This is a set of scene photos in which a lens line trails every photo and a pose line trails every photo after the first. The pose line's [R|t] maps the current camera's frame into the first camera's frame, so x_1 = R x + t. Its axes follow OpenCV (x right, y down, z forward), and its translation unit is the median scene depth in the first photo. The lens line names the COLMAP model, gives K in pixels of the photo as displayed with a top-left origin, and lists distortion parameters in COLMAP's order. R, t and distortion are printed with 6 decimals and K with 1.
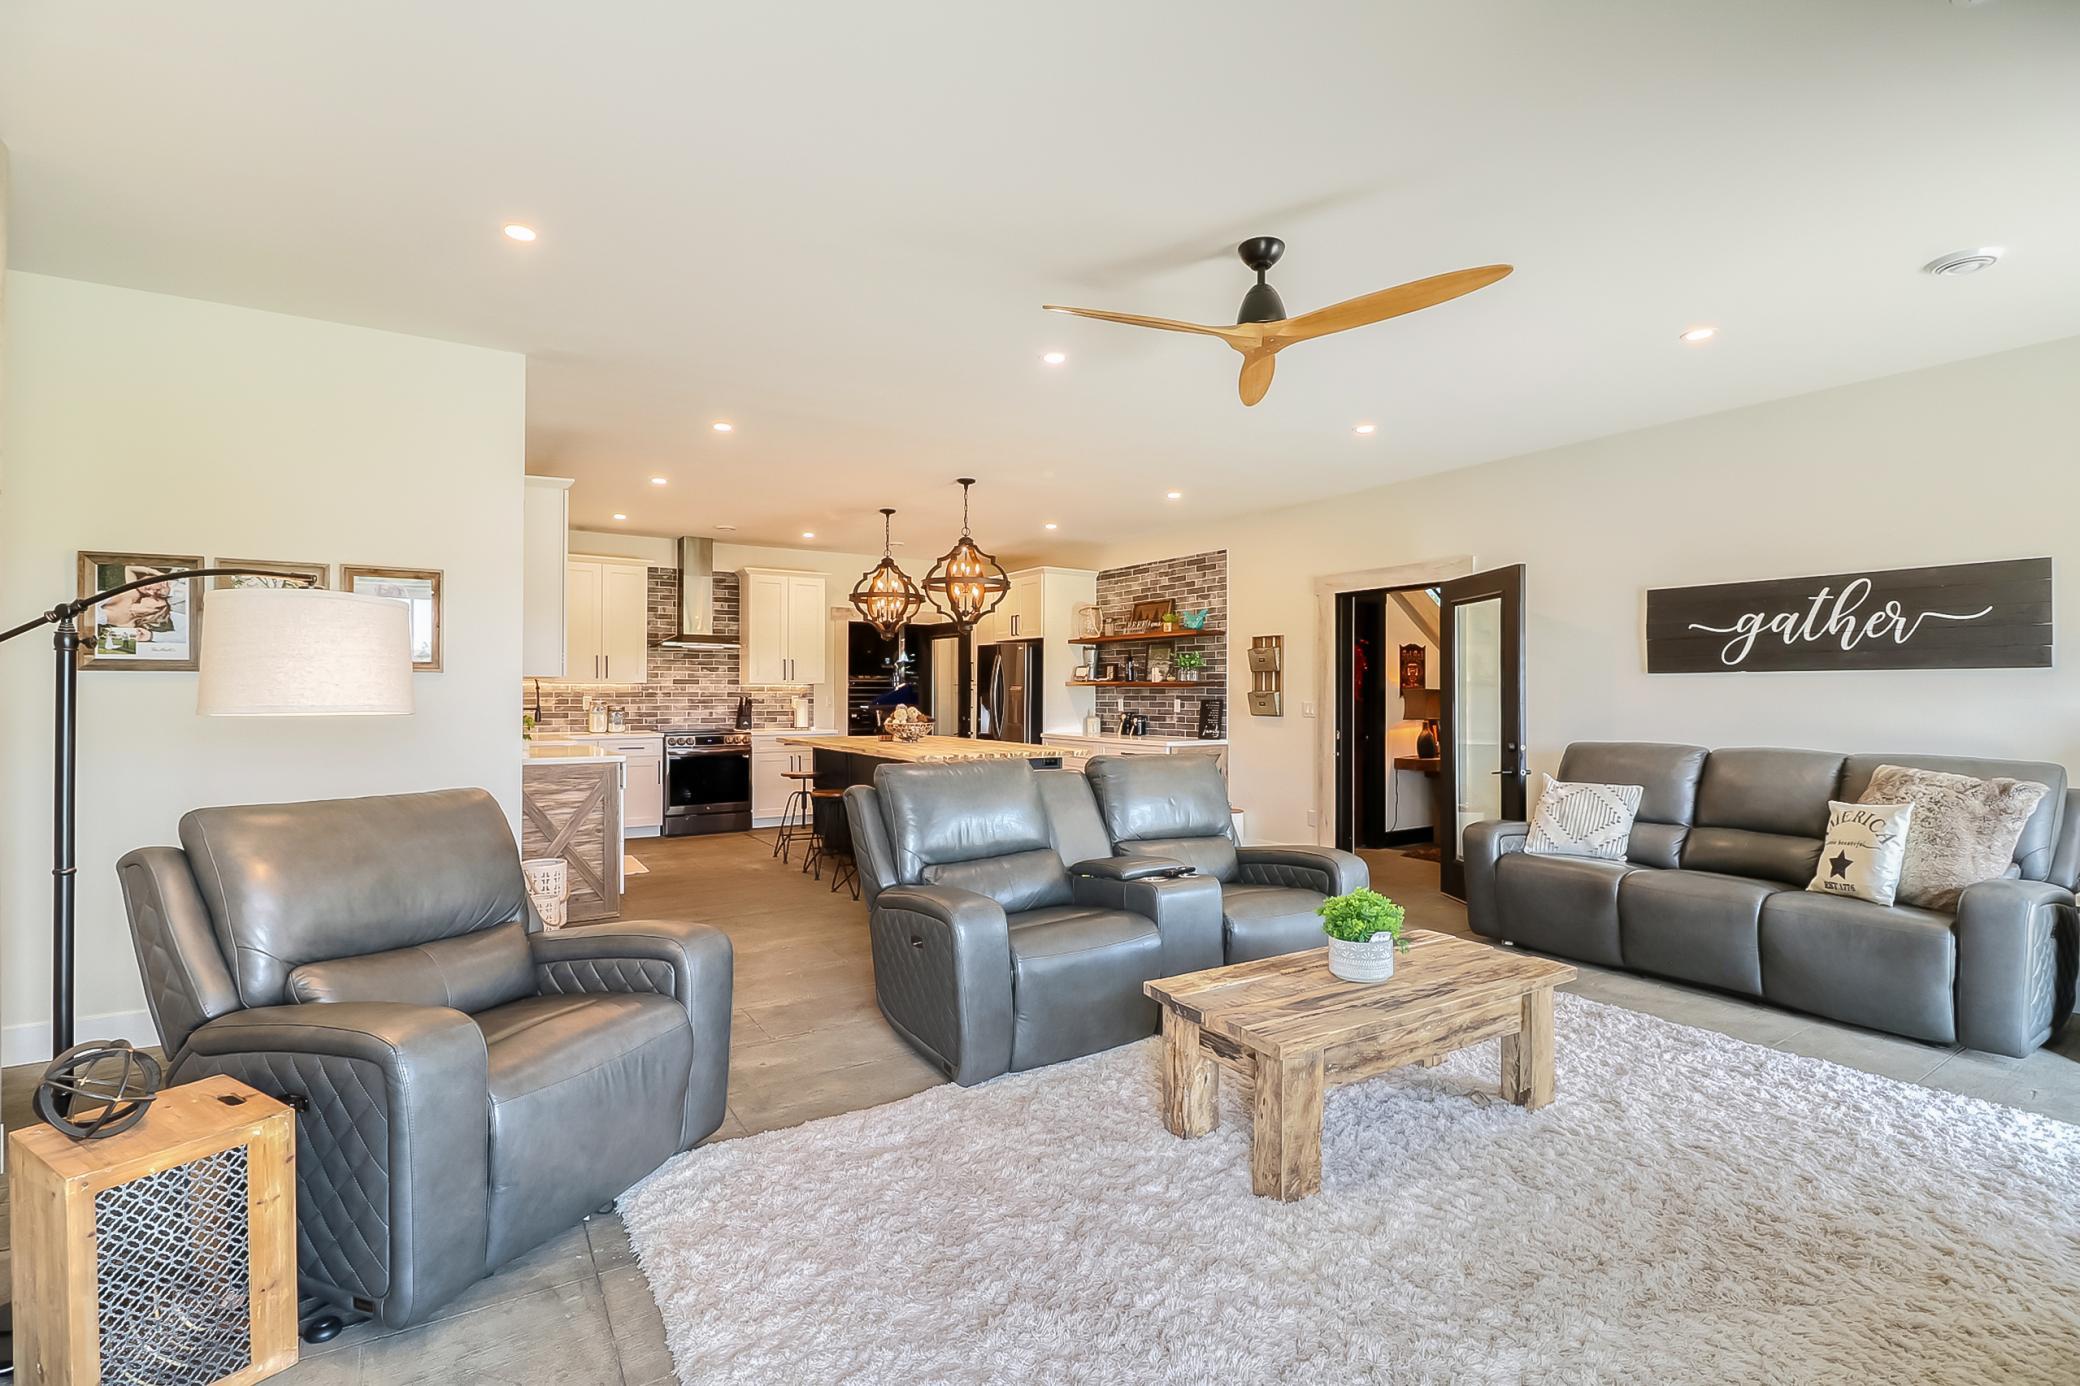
lens RADIAL K [[964.0, 0, 1041.0], [0, 964.0, 686.4], [0, 0, 1]] dist [0.000127, -0.004129]
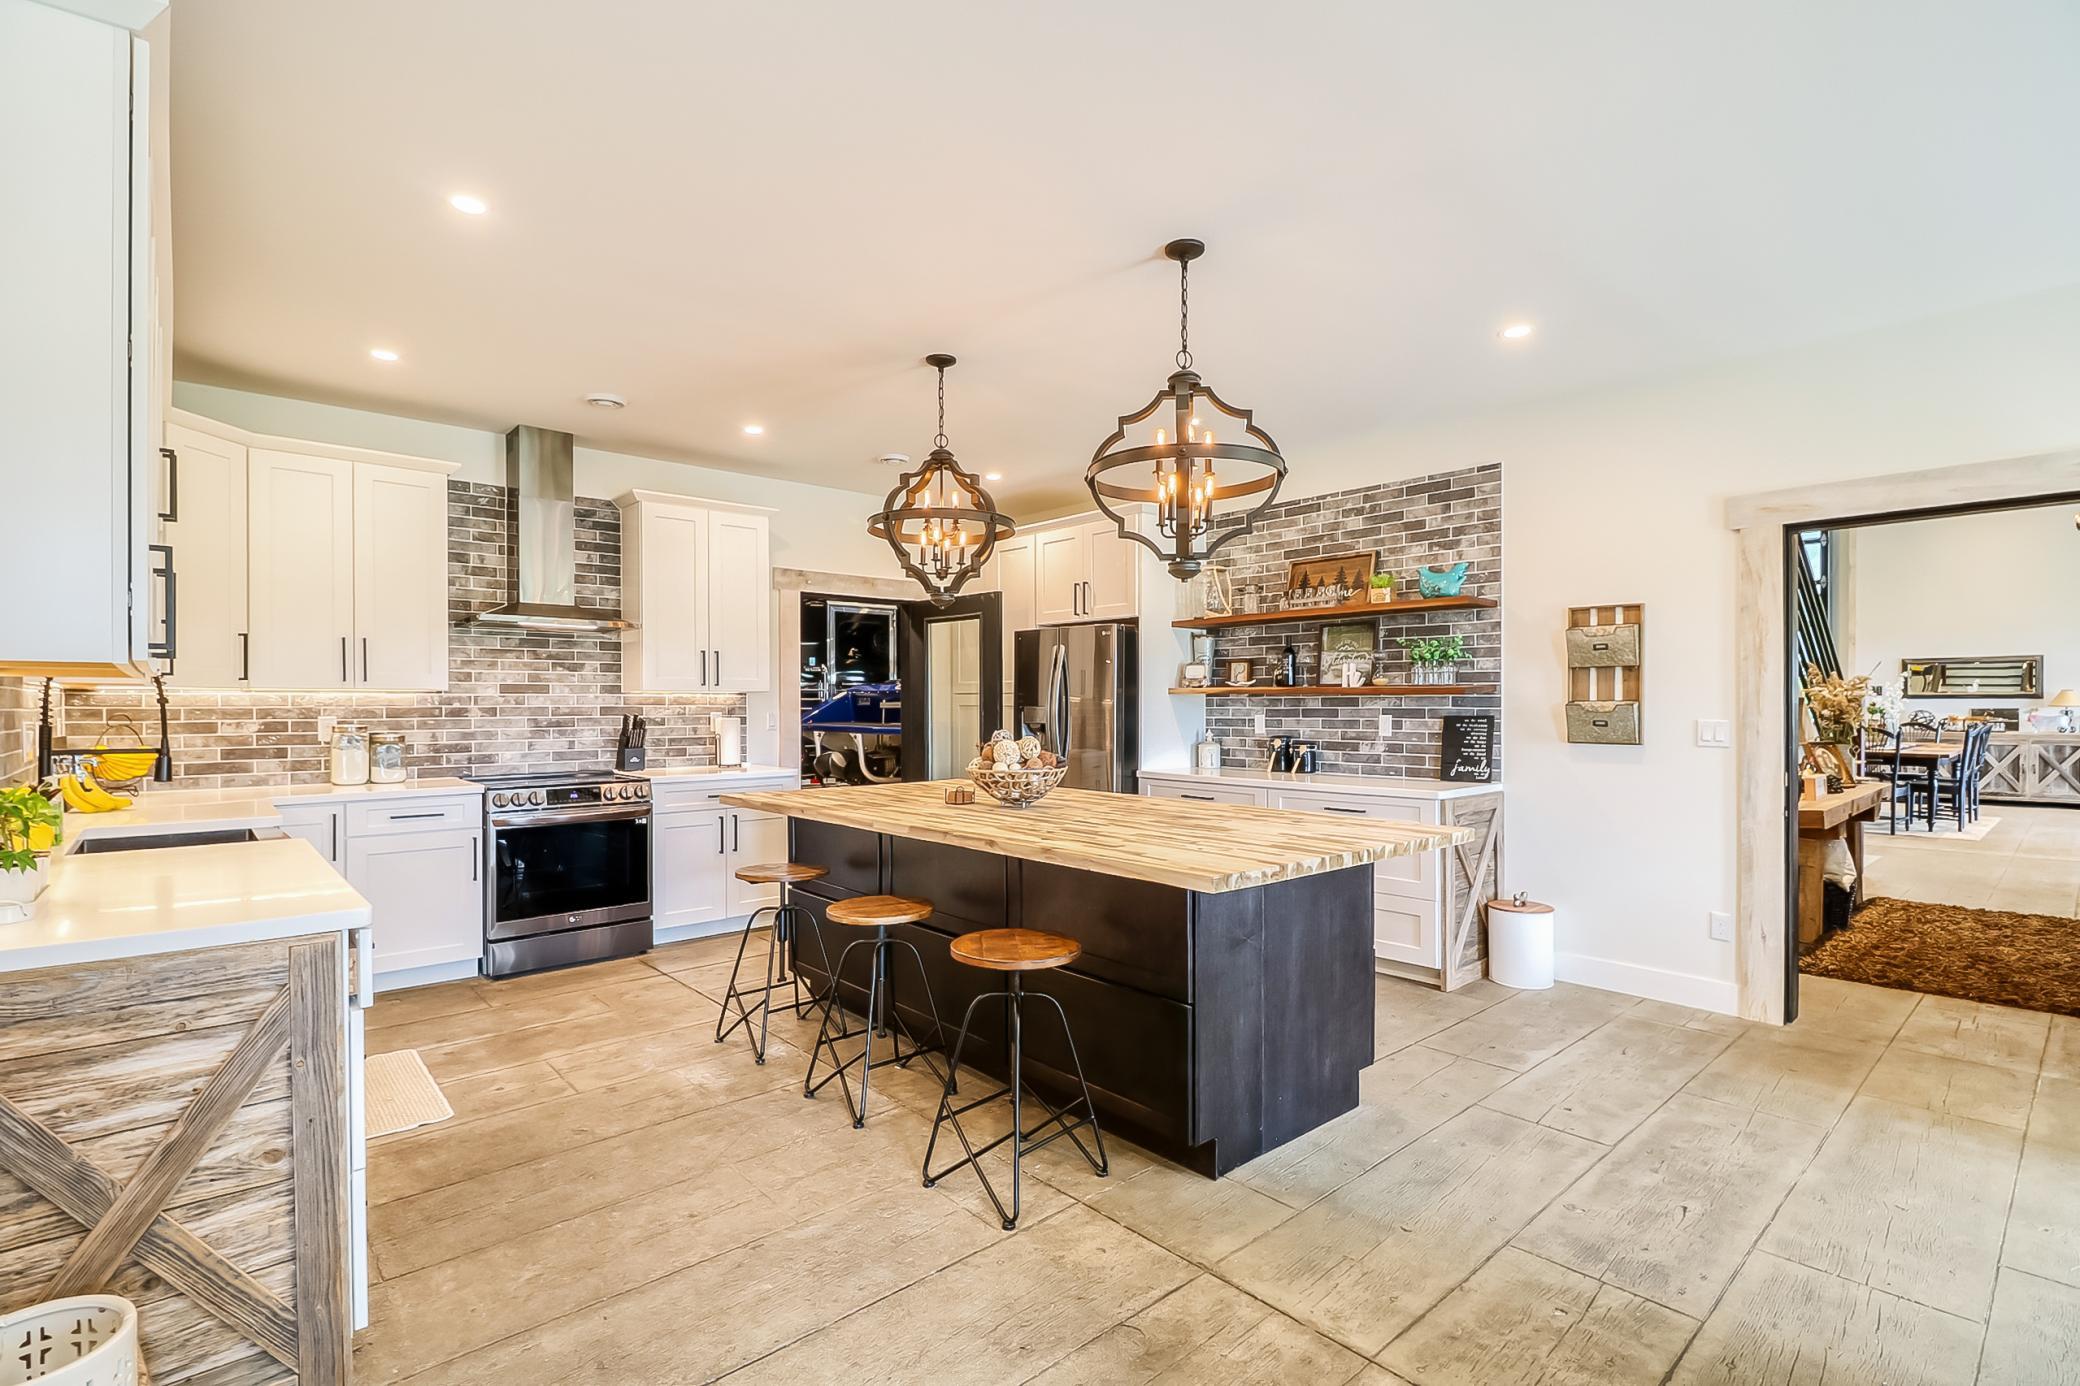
lens RADIAL K [[964.0, 0, 1040.1], [0, 964.0, 705.9], [0, 0, 1]] dist [0.000127, -0.004129]
pose [[0.988610, -0.004705, 0.150425, -0.160149], [0.003232, 0.999944, 0.010036, 0.000555], [-0.150464, -0.009436, 0.988570, 0.410477]]
